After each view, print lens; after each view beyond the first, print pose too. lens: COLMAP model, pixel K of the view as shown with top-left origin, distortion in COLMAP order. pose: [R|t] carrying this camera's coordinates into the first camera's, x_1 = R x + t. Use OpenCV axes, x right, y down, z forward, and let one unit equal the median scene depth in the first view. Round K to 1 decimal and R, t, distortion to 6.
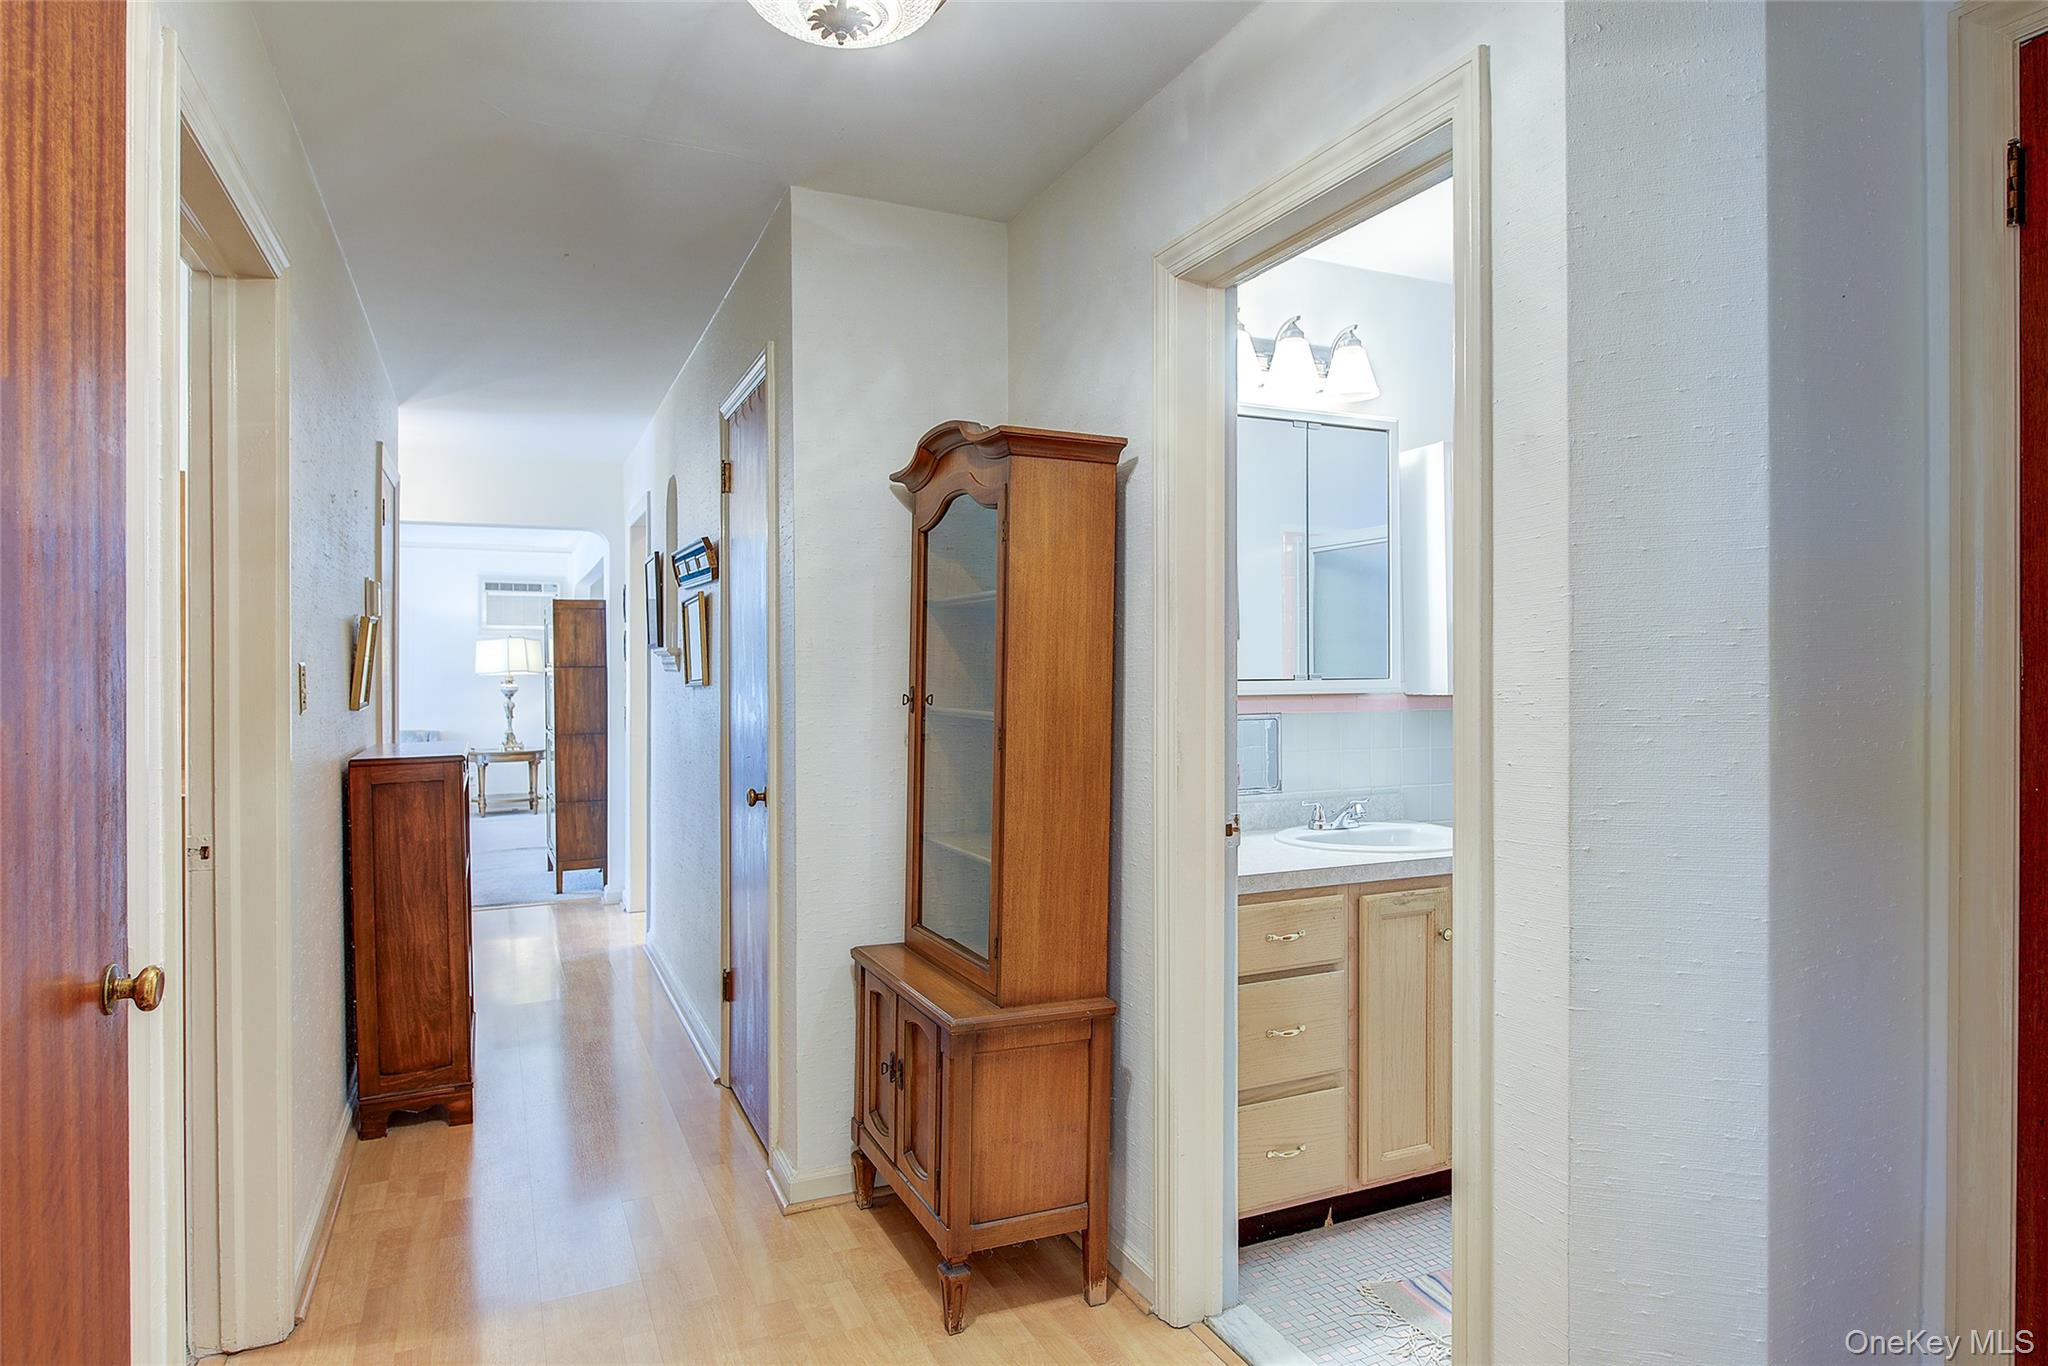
lens RADIAL K [[1176.6, 0, 1031.2], [0, 1176.6, 679.7], [0, 0, 1]] dist [0.004435, 0.000384]
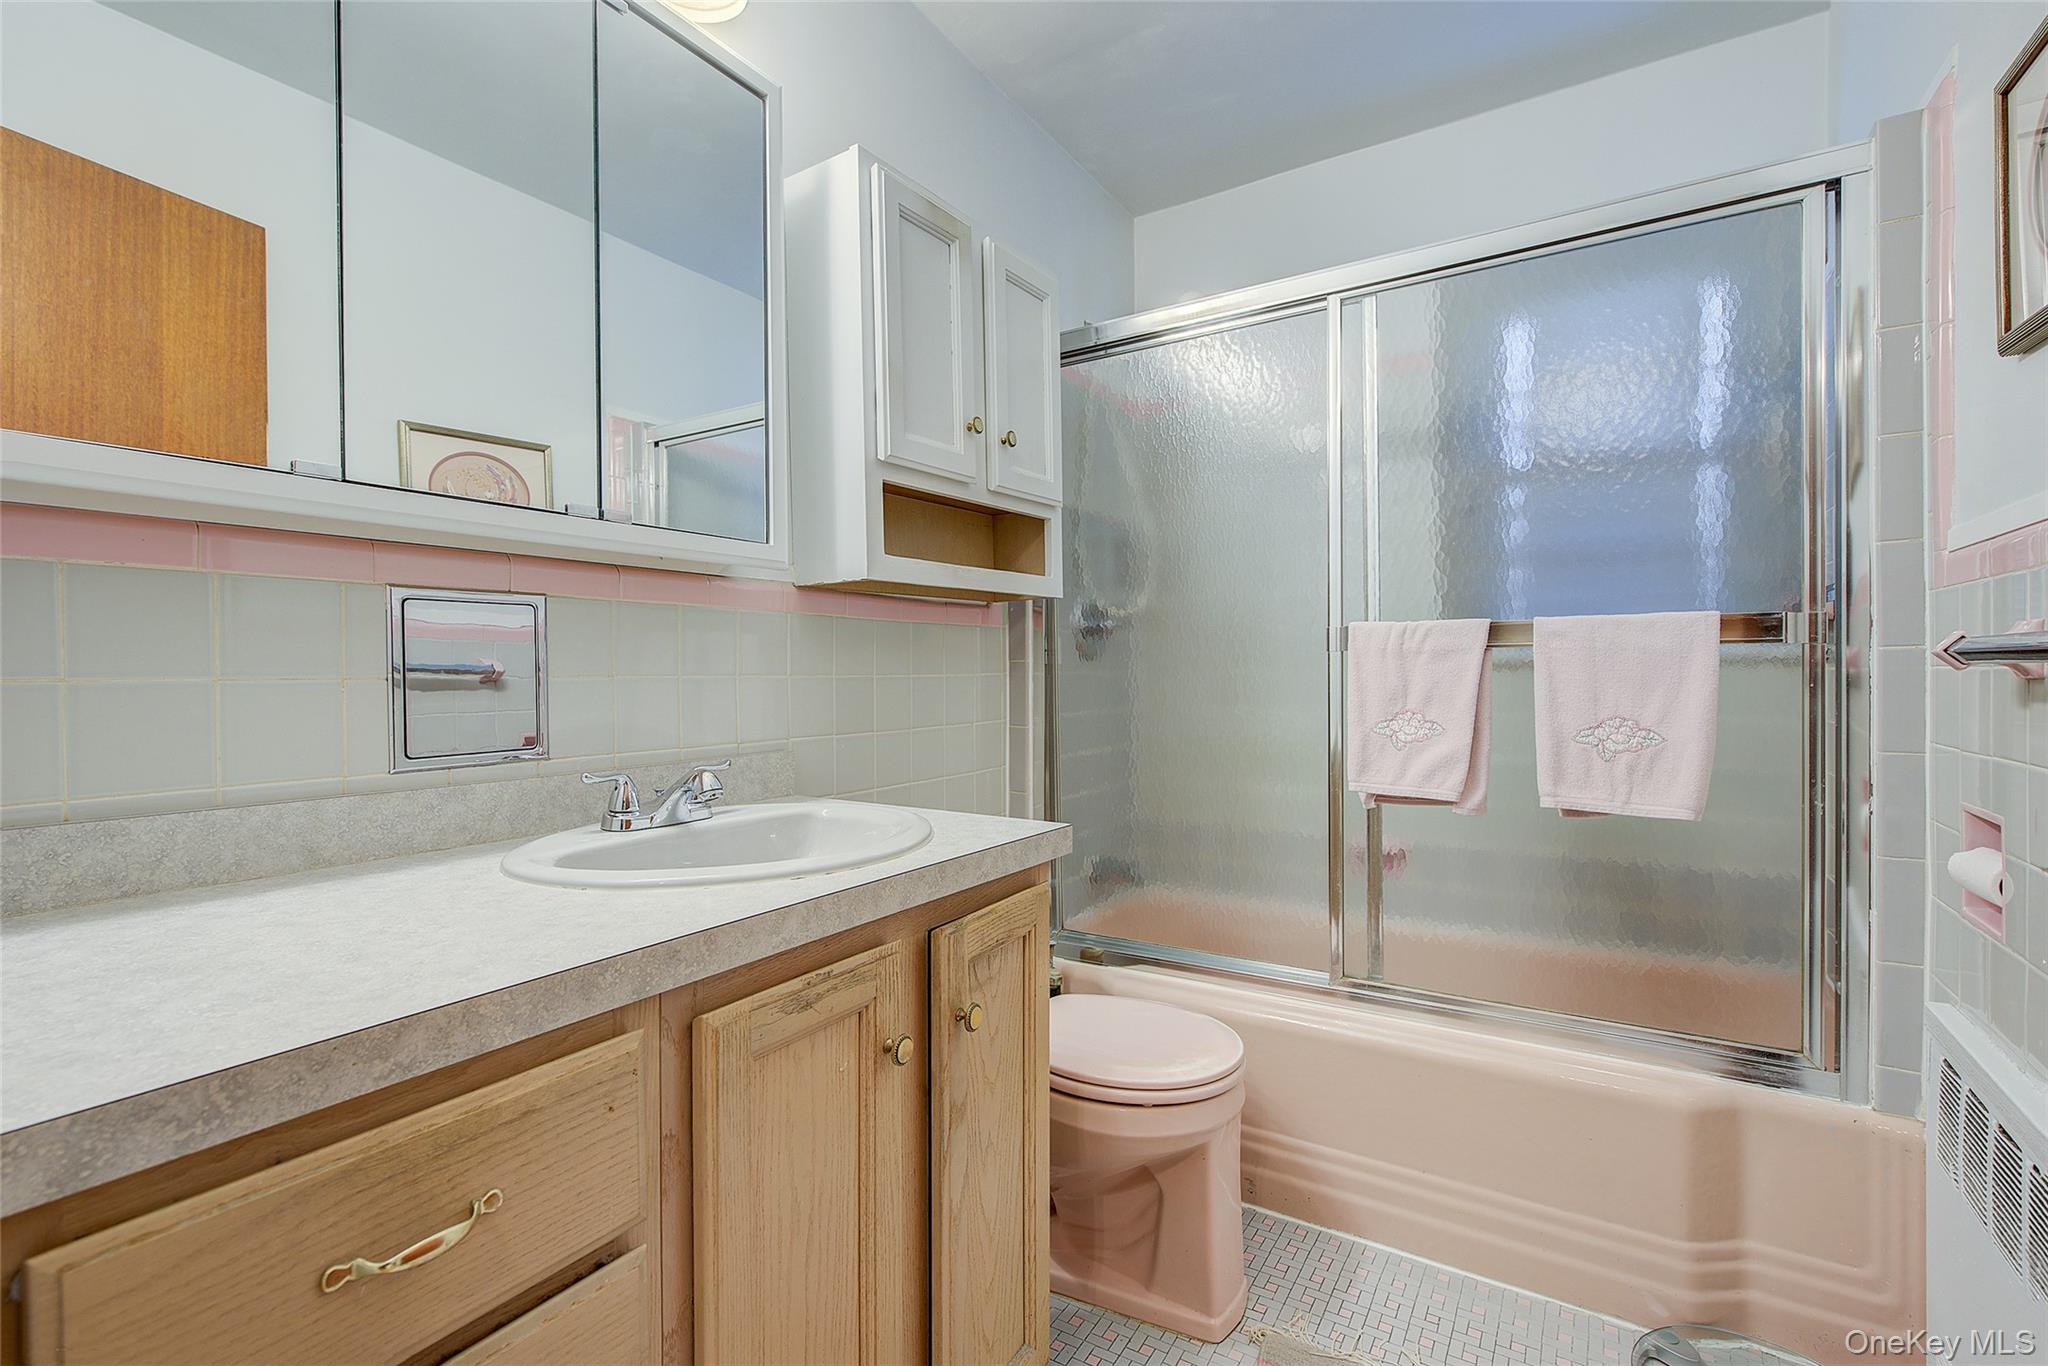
lens RADIAL K [[886.4, 0, 1024.5], [0, 886.4, 682.6], [0, 0, 1]] dist [-0.001134, -0.001341]
pose [[0.837348, -0.004076, 0.546655, 0.209913], [0.005171, 0.999987, -0.000464, 0.078016], [-0.546646, 0.003215, 0.837358, 0.695193]]
